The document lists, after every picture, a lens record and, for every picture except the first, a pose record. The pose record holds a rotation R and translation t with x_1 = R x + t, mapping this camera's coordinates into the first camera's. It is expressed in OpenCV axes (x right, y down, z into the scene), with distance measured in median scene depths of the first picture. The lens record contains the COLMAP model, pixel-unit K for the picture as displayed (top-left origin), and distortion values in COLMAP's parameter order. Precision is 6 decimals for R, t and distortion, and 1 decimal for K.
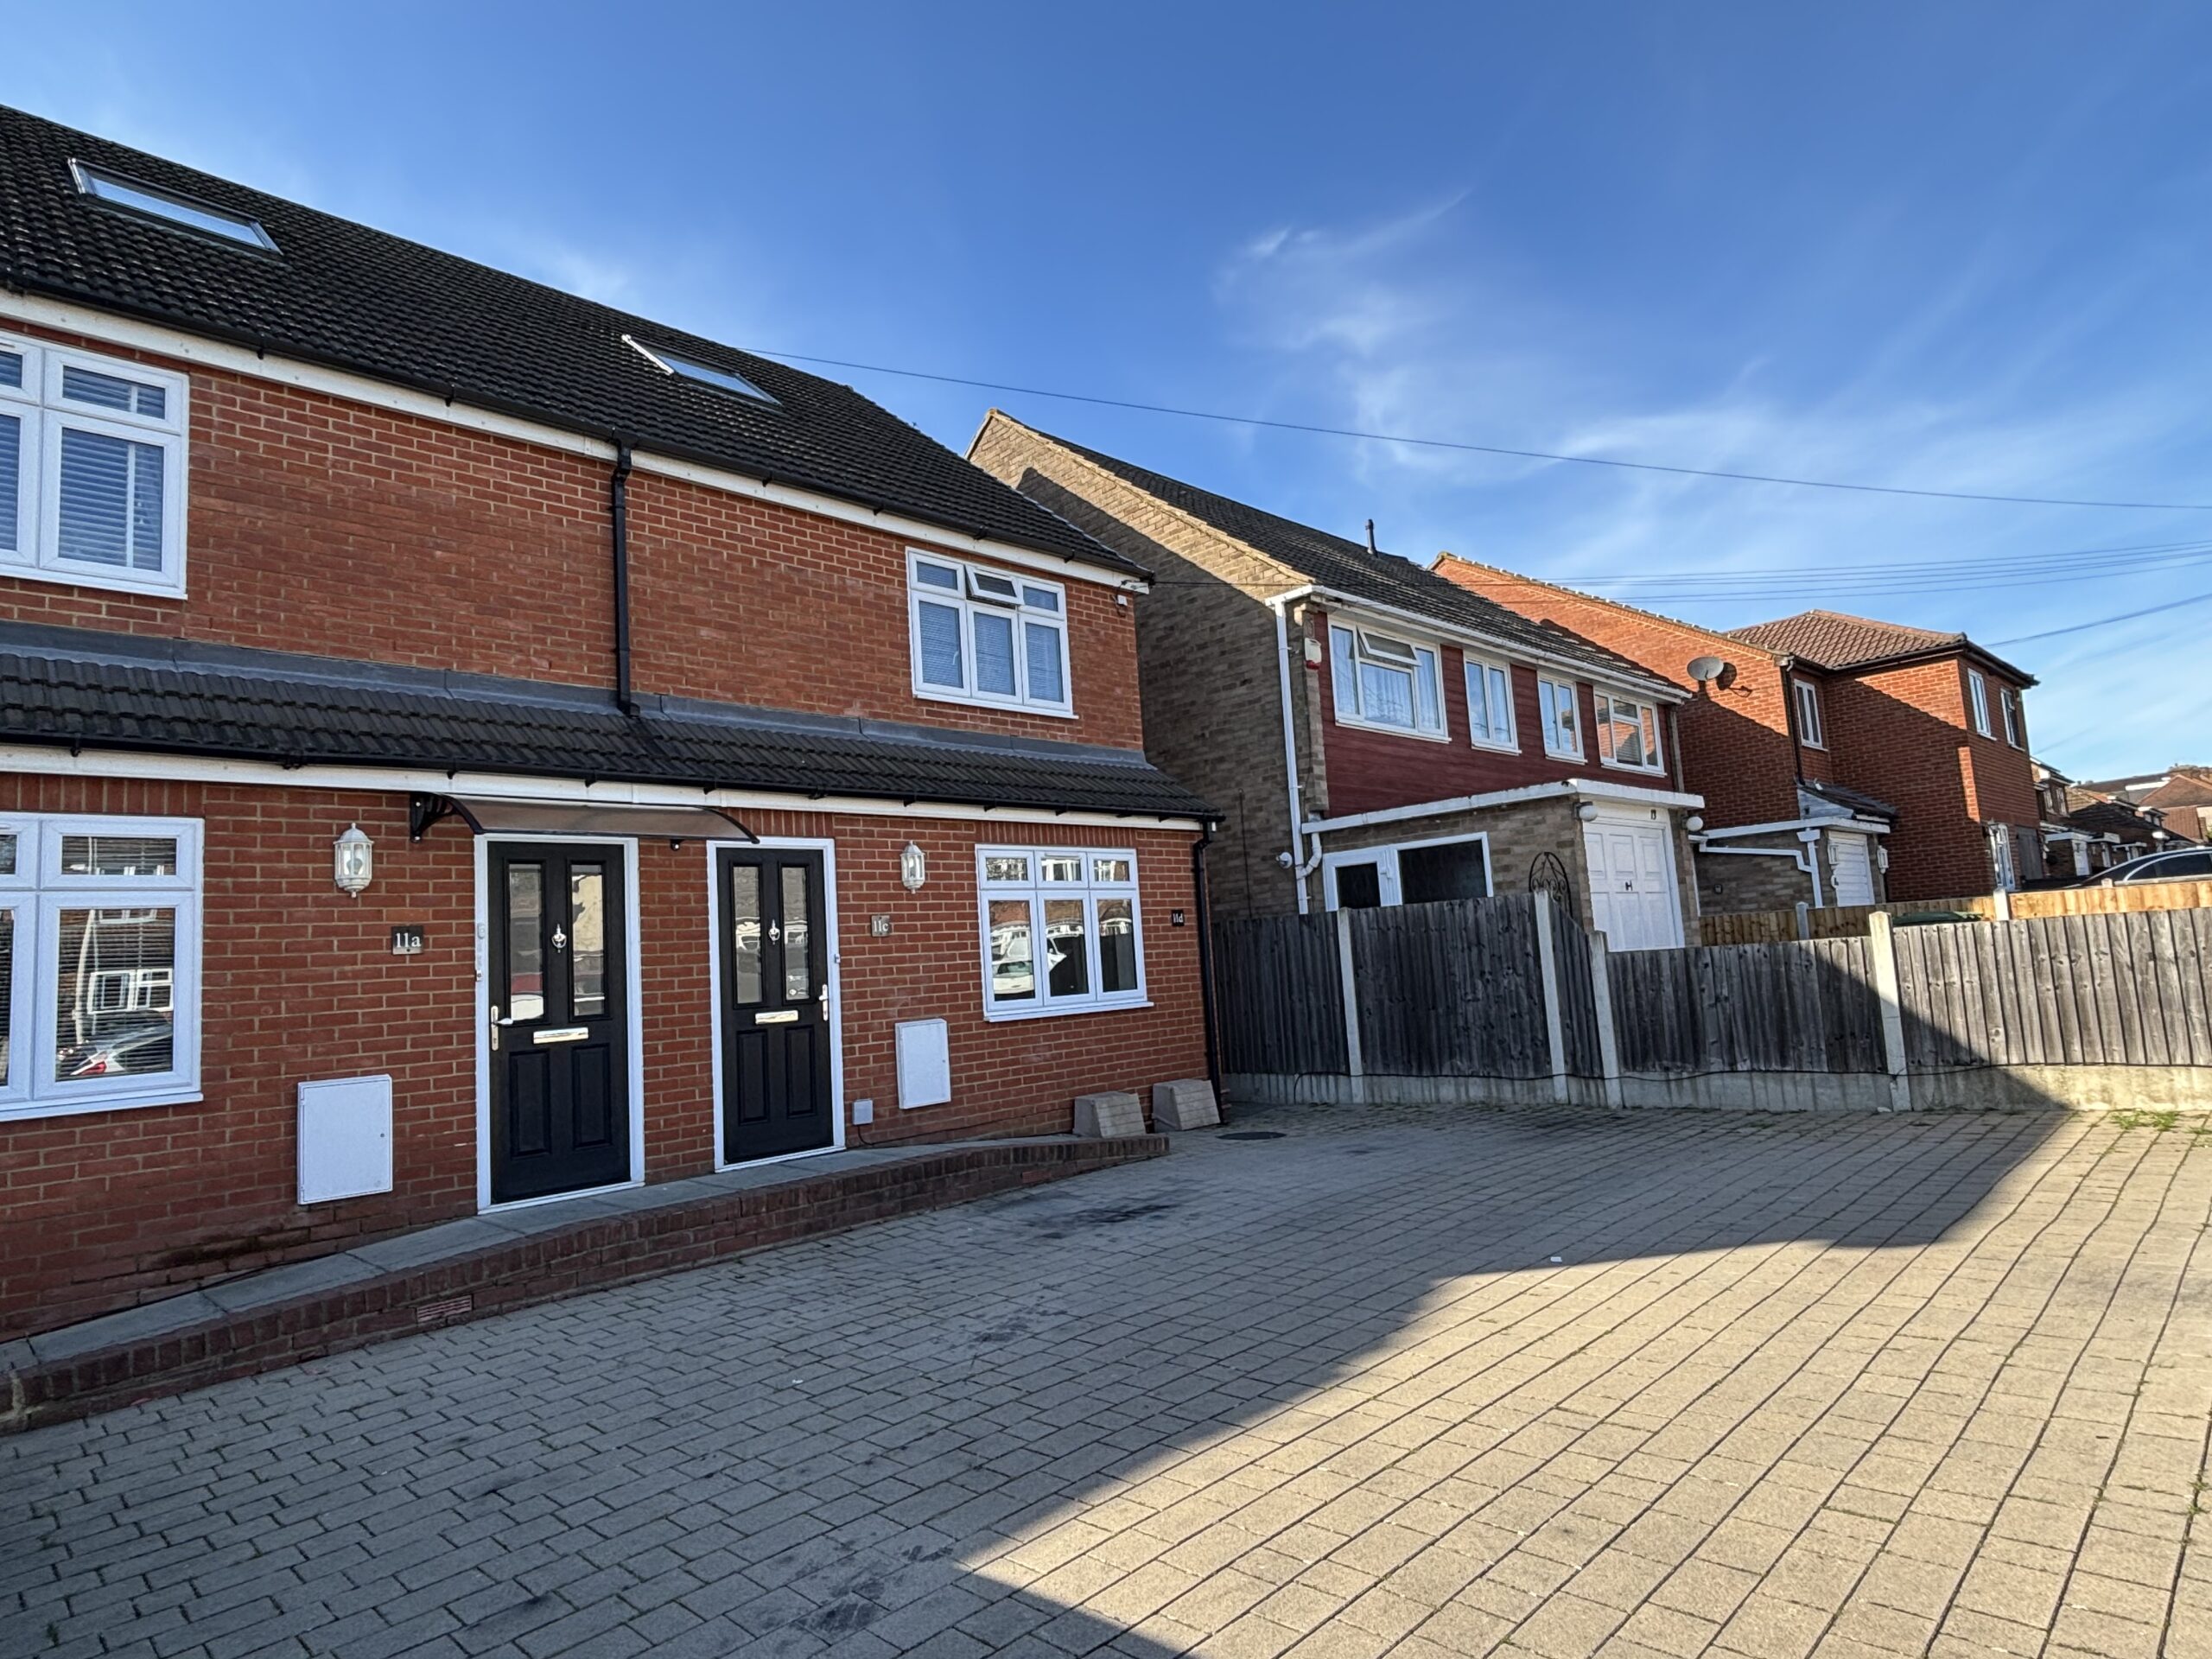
lens RADIAL K [[1231.1, 0, 1105.9], [0, 1231.1, 836.2], [0, 0, 1]] dist [-0.003528, -0.001212]
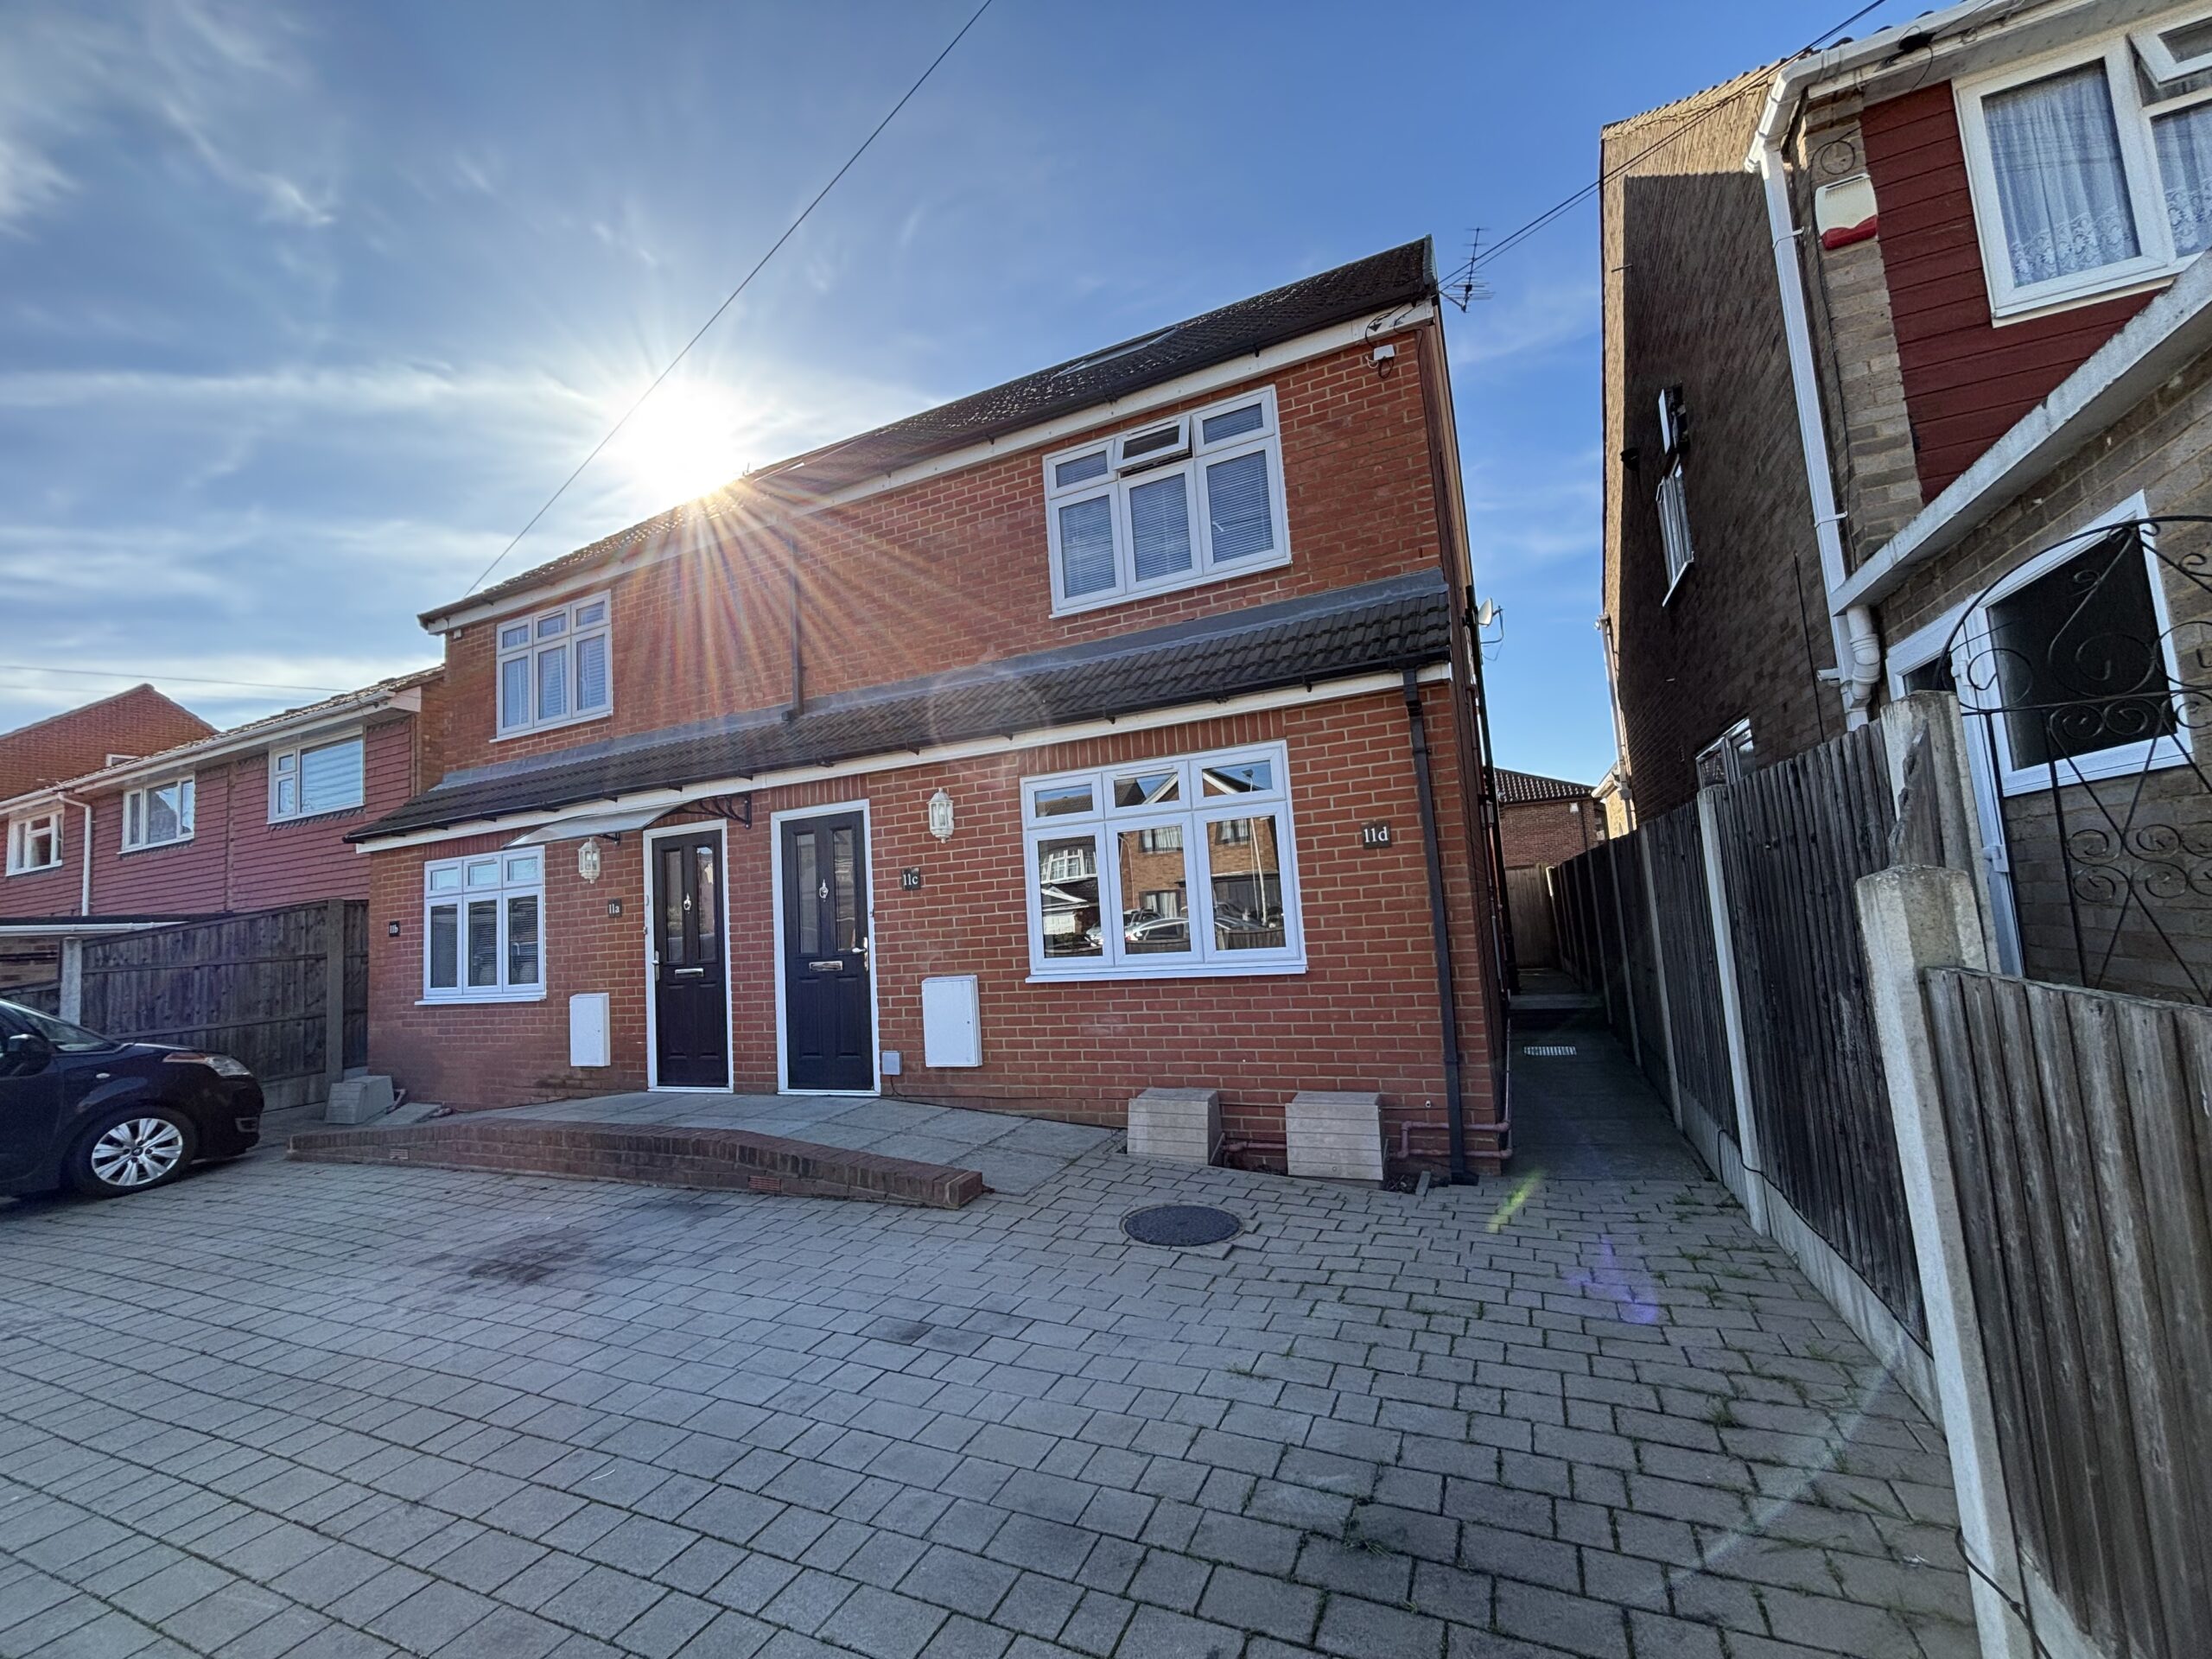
lens RADIAL K [[901.9, 0, 1103.3], [0, 901.9, 826.0], [0, 0, 1]] dist [-0.000186, -0.000589]
pose [[0.350167, -0.046253, -0.935545, 0.530838], [0.147691, 0.989013, 0.006383, 0.046659], [0.924970, -0.140407, 0.353151, 0.855376]]
